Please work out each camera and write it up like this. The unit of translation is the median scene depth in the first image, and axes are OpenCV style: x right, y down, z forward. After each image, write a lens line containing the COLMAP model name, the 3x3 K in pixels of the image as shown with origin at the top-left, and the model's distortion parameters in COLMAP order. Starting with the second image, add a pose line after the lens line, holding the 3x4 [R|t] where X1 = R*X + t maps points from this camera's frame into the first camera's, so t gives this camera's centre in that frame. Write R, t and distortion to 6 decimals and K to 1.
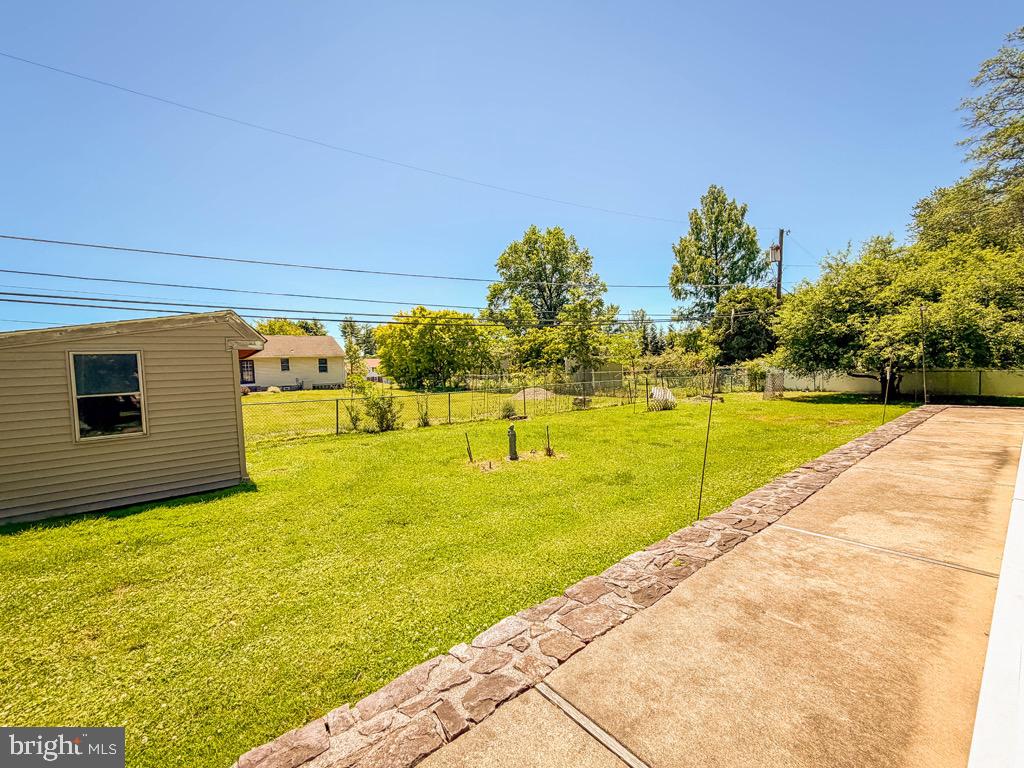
lens RADIAL K [[414.5, 0, 506.3], [0, 414.5, 393.6], [0, 0, 1]] dist [-0.001832, -0.000227]
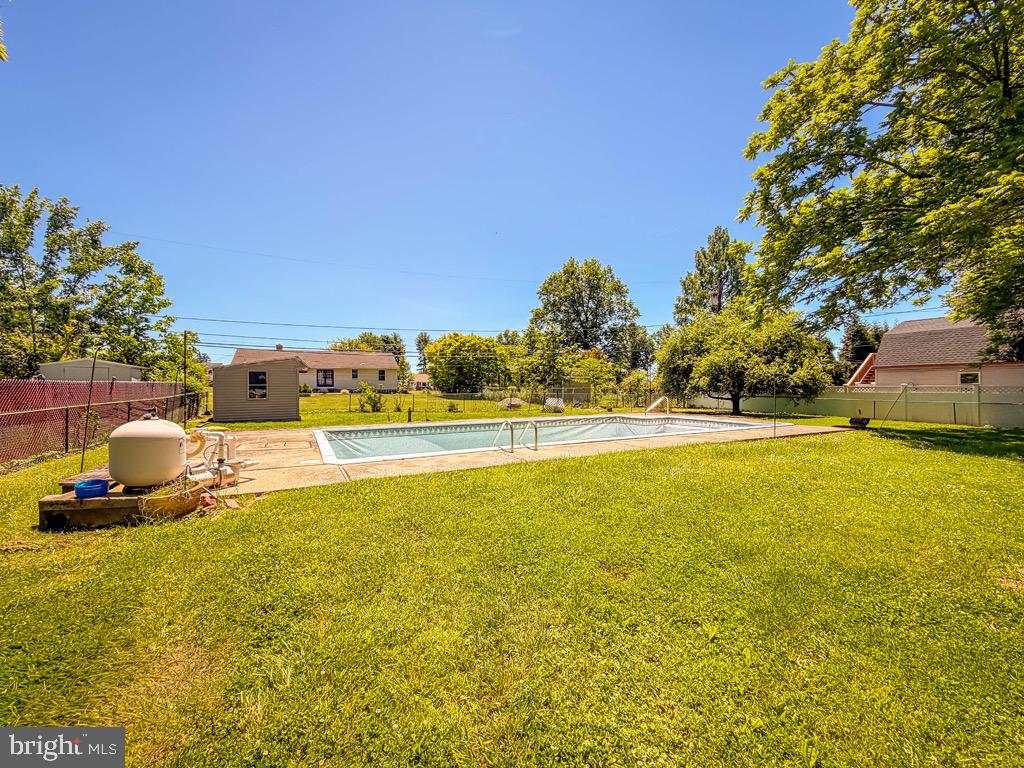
lens RADIAL K [[414.5, 0, 505.9], [0, 414.5, 385.5], [0, 0, 1]] dist [-0.001832, -0.000227]
pose [[0.982507, 0.038859, -0.182128, 0.111049], [-0.048285, 0.997698, -0.047606, 0.005156], [0.179859, 0.055568, 0.982122, -0.134155]]
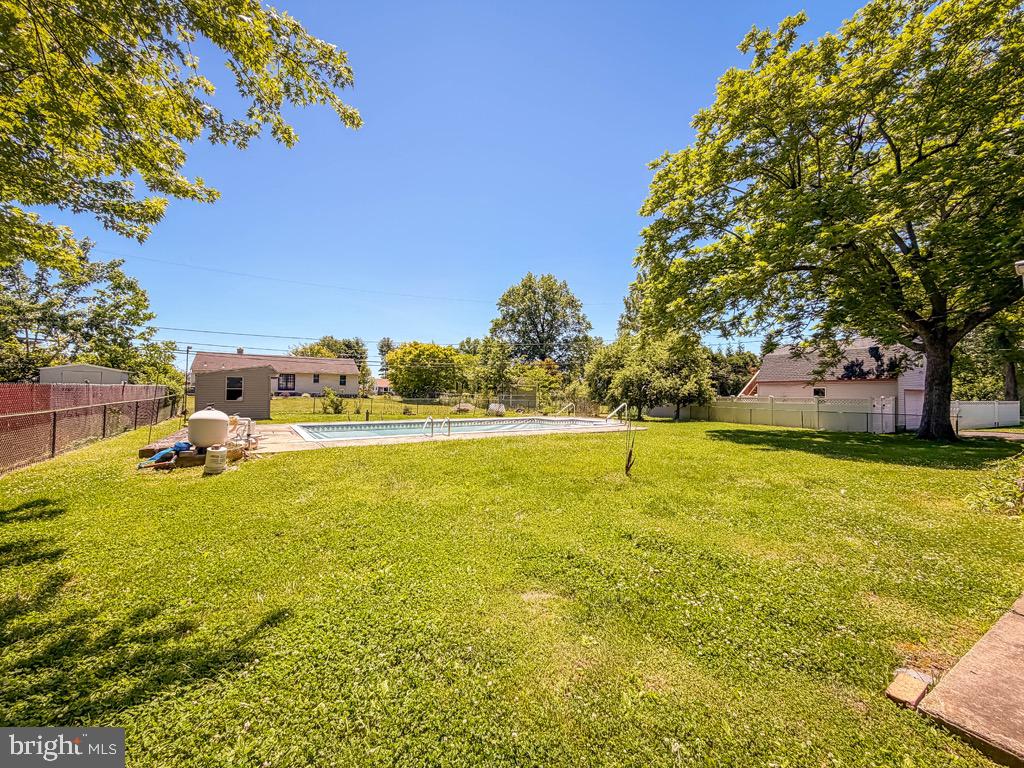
lens RADIAL K [[414.5, 0, 507.5], [0, 414.5, 391.2], [0, 0, 1]] dist [-0.001832, -0.000227]
pose [[0.994052, 0.053437, -0.094892, 0.137517], [-0.058761, 0.996798, -0.054224, 0.006237], [0.091690, 0.059478, 0.994010, -0.187579]]
